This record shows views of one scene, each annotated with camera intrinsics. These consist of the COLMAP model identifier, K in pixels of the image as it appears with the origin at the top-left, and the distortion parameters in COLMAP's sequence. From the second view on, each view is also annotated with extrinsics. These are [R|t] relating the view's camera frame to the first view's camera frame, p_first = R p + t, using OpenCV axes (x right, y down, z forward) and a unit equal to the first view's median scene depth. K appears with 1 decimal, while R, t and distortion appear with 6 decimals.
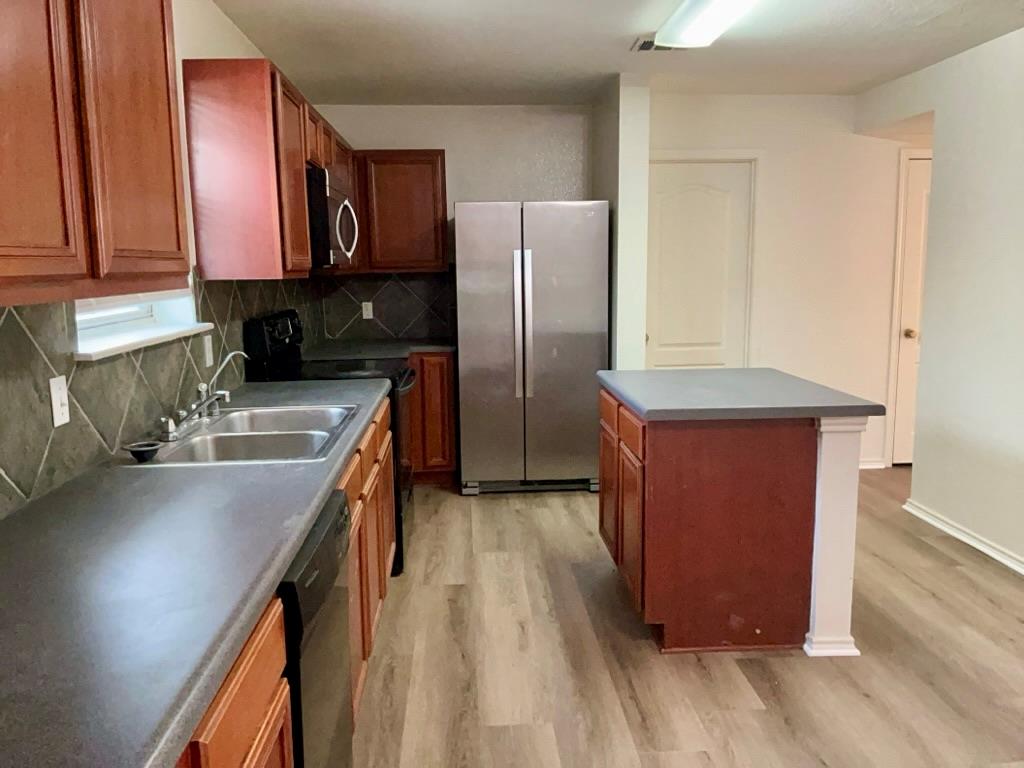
lens RADIAL K [[818.0, 0, 519.1], [0, 818.0, 383.1], [0, 0, 1]] dist [0.113912, -0.230832]
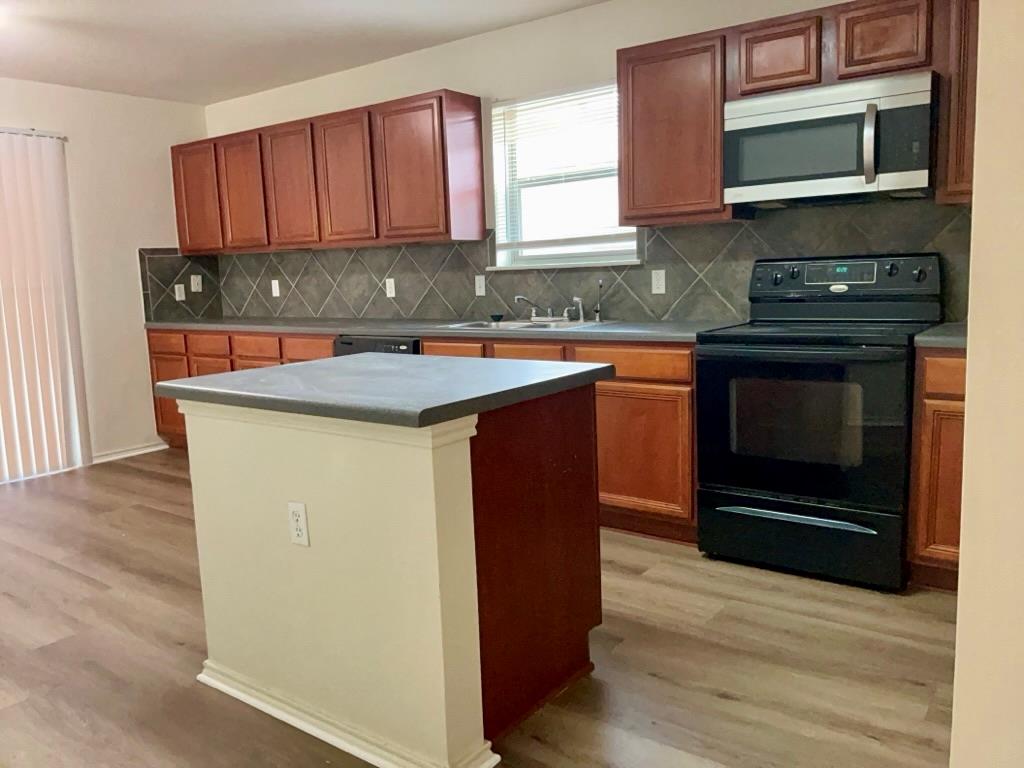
lens RADIAL K [[811.4, 0, 504.1], [0, 811.4, 384.1], [0, 0, 1]] dist [0.063253, -0.126031]
pose [[-0.652885, 0.142906, -0.743854, 0.830107], [-0.065110, 0.967818, 0.243081, -0.193816], [0.754653, 0.207137, -0.622570, 1.784885]]
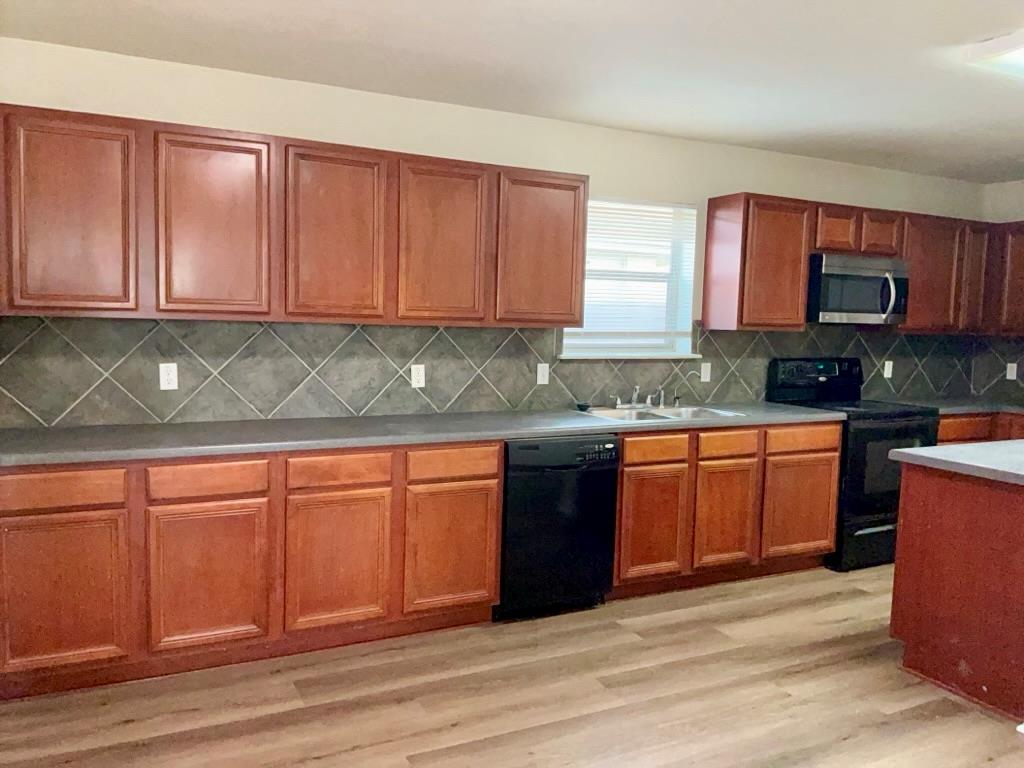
lens RADIAL K [[811.4, 0, 504.1], [0, 811.4, 384.1], [0, 0, 1]] dist [0.063253, -0.126031]
pose [[0.396207, 0.105478, -0.912083, 1.001606], [-0.164868, 0.985406, 0.042339, -0.019617], [0.903238, 0.133598, 0.407815, -0.005745]]
